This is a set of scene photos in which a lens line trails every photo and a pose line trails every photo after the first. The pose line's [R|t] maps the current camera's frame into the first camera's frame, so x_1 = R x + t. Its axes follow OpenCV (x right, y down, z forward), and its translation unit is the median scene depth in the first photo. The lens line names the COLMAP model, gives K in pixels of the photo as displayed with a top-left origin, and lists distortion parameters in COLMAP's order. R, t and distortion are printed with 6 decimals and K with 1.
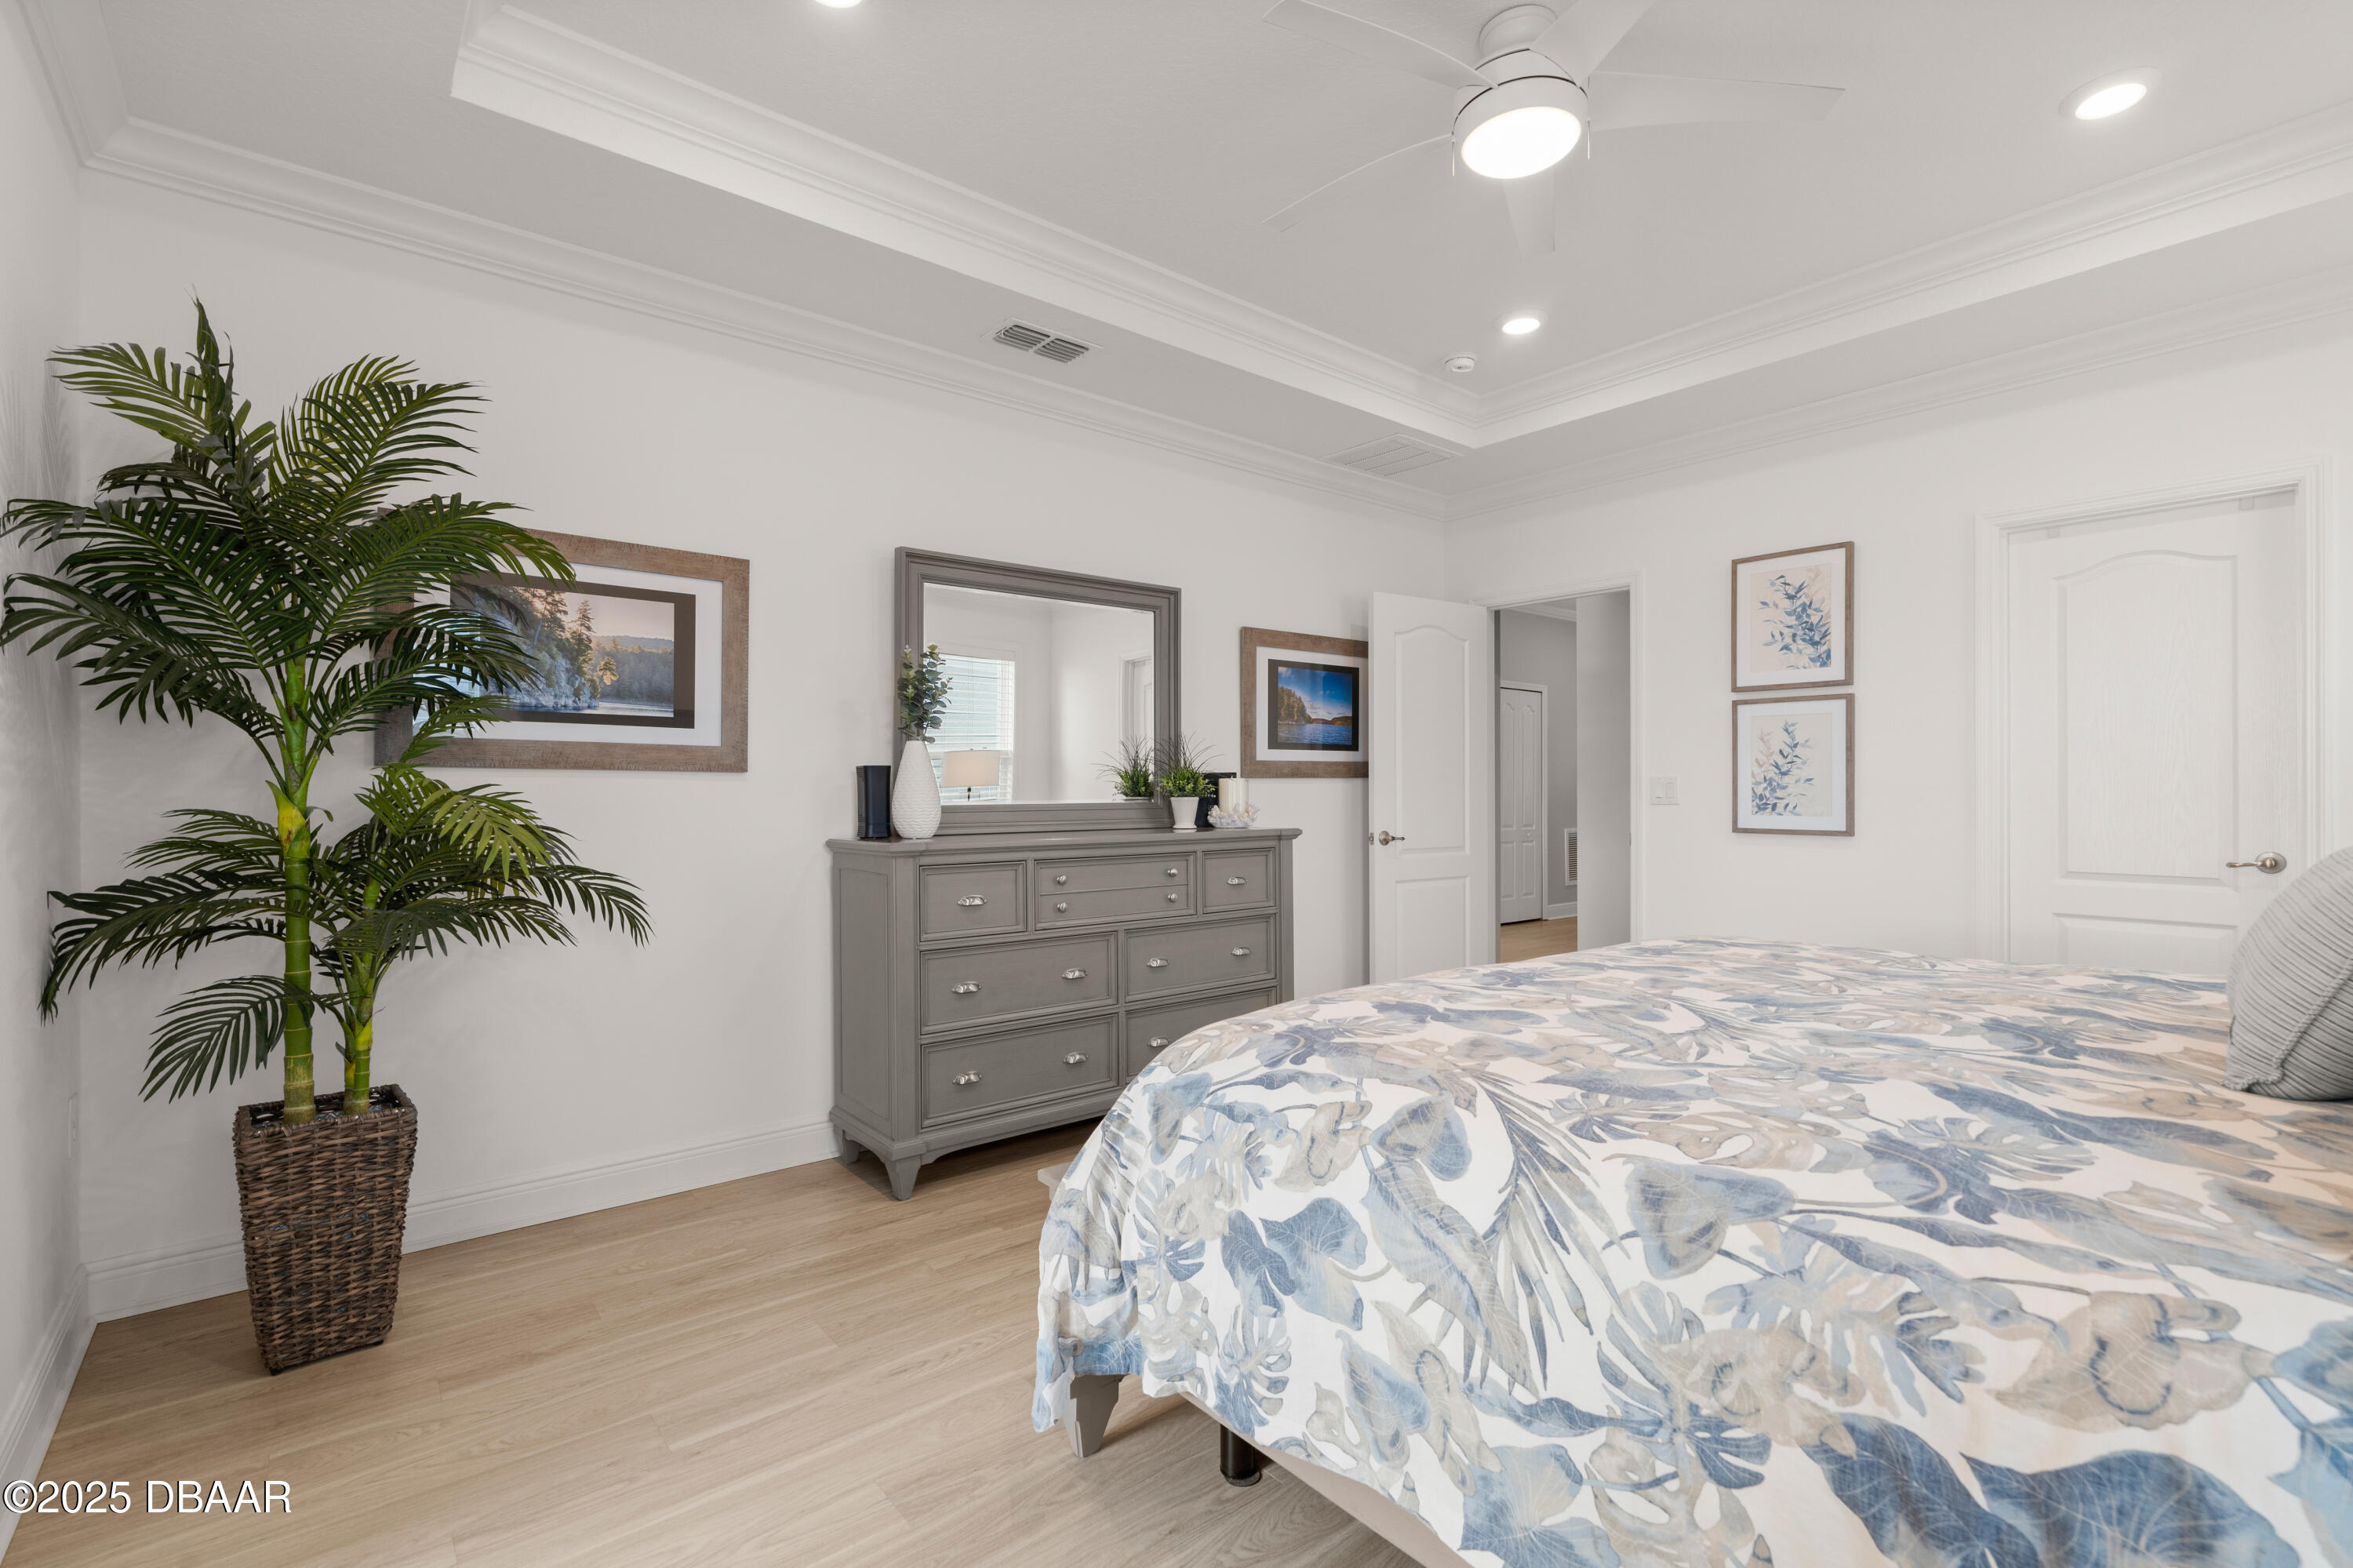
lens RADIAL K [[1068.9, 0, 1195.0], [0, 1068.9, 790.3], [0, 0, 1]] dist [-0.003307, 0.000164]
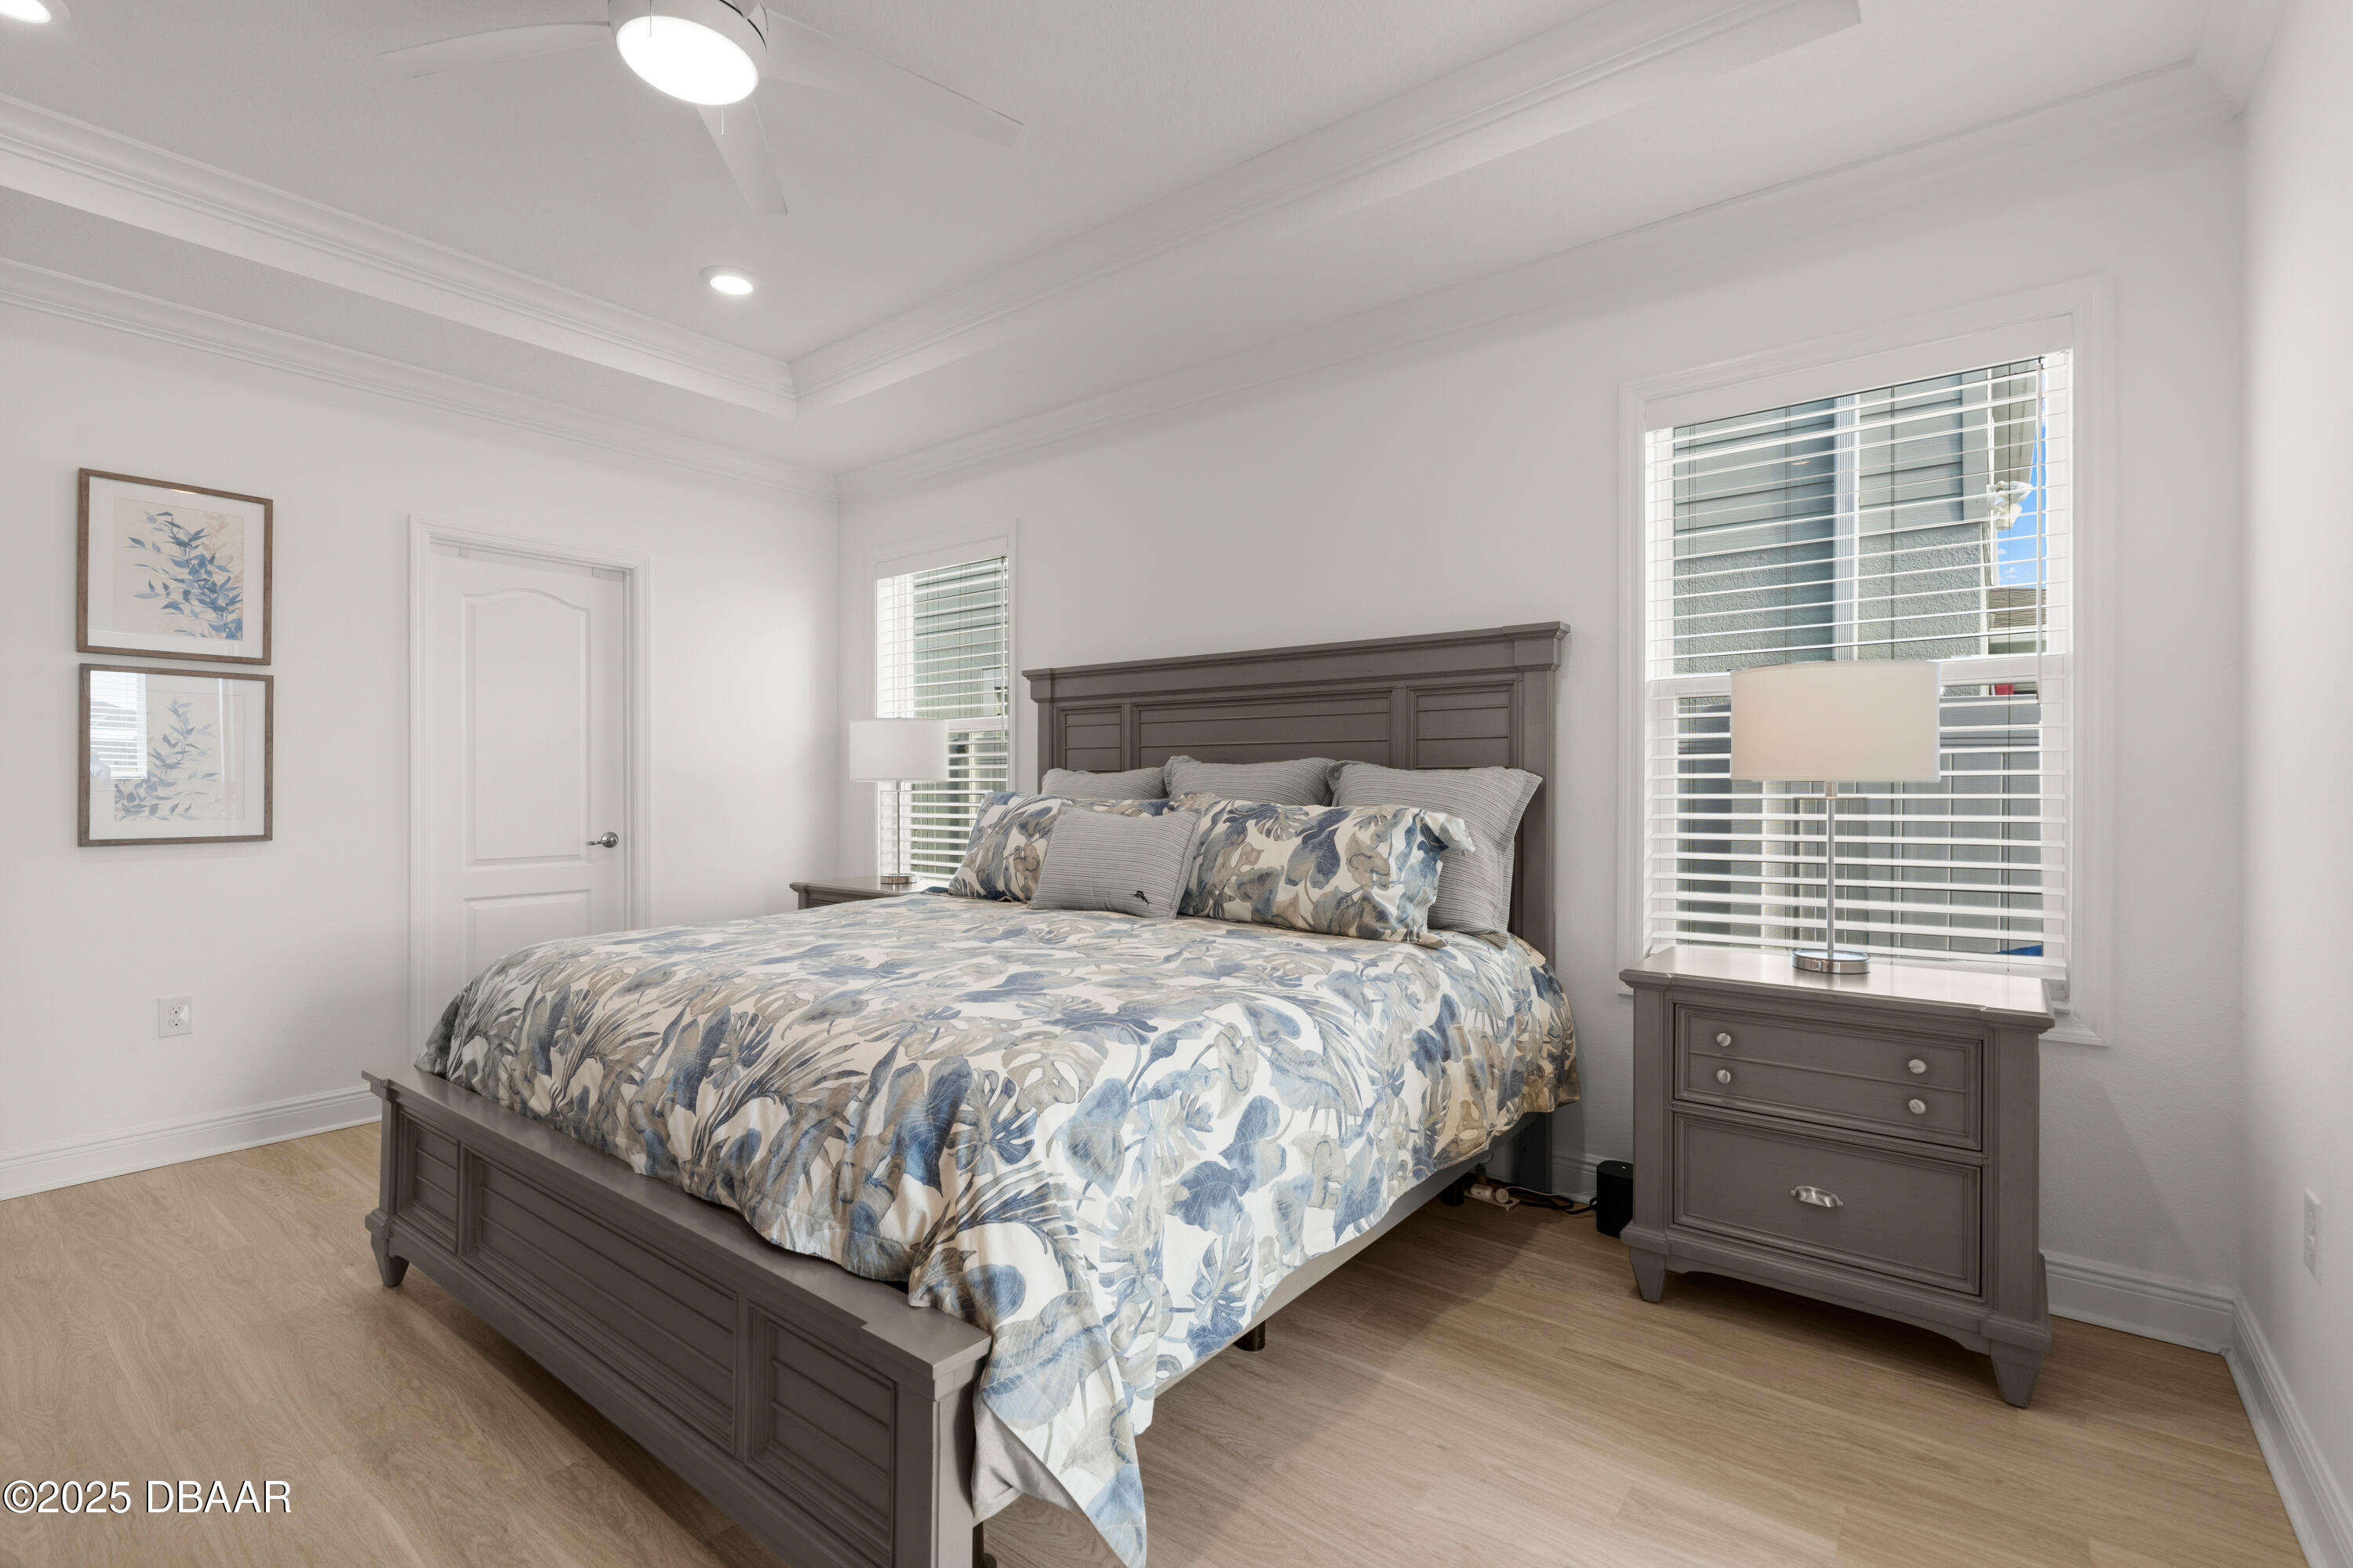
lens RADIAL K [[1068.9, 0, 1177.1], [0, 1068.9, 786.3], [0, 0, 1]] dist [-0.003307, 0.000164]
pose [[-0.214762, -0.000531, 0.976666, -0.482045], [0.001315, 0.999999, 0.000833, -0.000835], [-0.976666, 0.001464, -0.214761, 0.583260]]
